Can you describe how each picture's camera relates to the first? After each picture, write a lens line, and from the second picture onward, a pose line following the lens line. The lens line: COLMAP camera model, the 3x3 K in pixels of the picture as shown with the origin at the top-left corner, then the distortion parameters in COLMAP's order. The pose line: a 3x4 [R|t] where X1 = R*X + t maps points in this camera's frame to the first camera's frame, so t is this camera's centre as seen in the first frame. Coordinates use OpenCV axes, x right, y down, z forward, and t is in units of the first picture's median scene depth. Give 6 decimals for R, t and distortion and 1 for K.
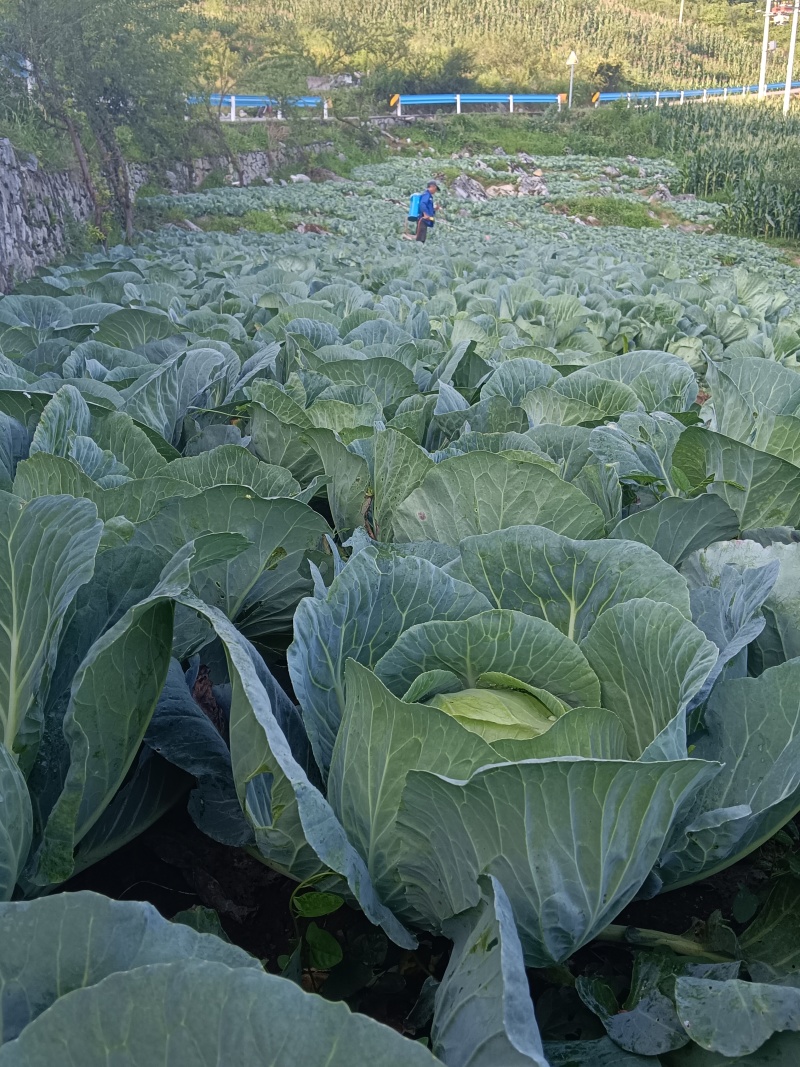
lens RADIAL K [[1094.3, 0, 400.0], [0, 1094.3, 533.5], [0, 0, 1]] dist [0.014214, -0.015538]
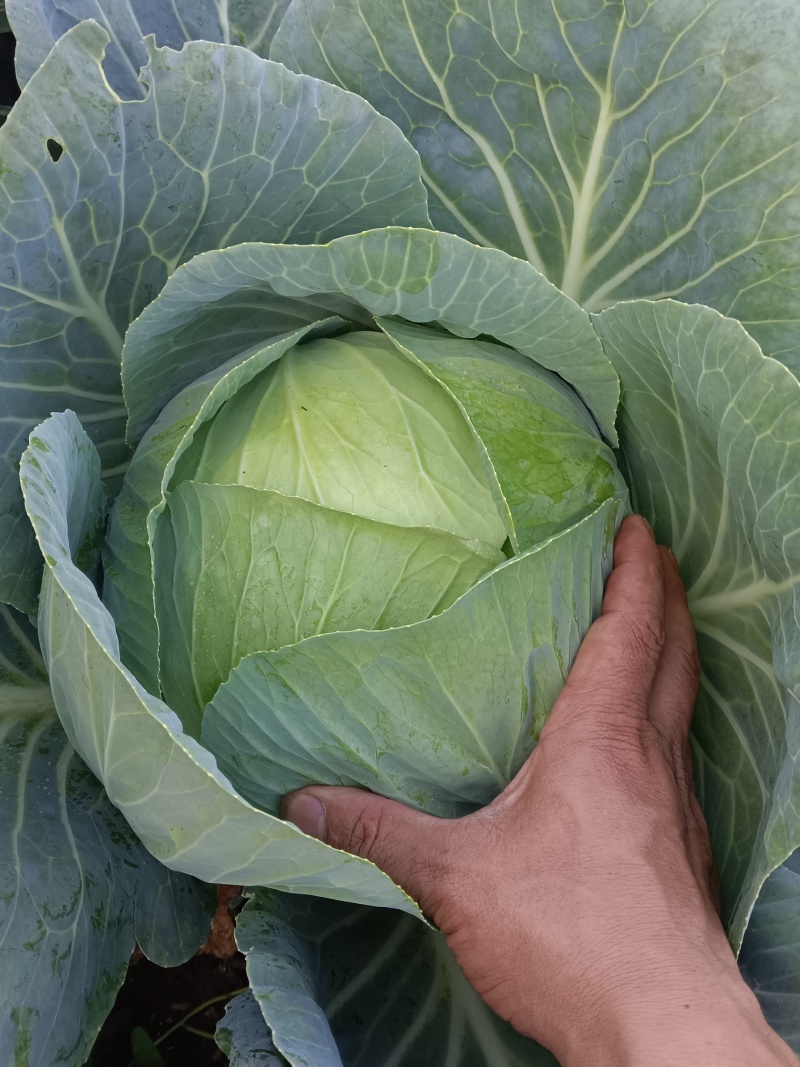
lens RADIAL K [[1094.3, 0, 400.0], [0, 1094.3, 533.5], [0, 0, 1]] dist [0.014214, -0.015538]
pose [[0.999047, 0.030805, -0.030929, 0.100364], [-0.001128, 0.726496, 0.687170, -0.122866], [0.043638, -0.686480, 0.725838, 0.592090]]
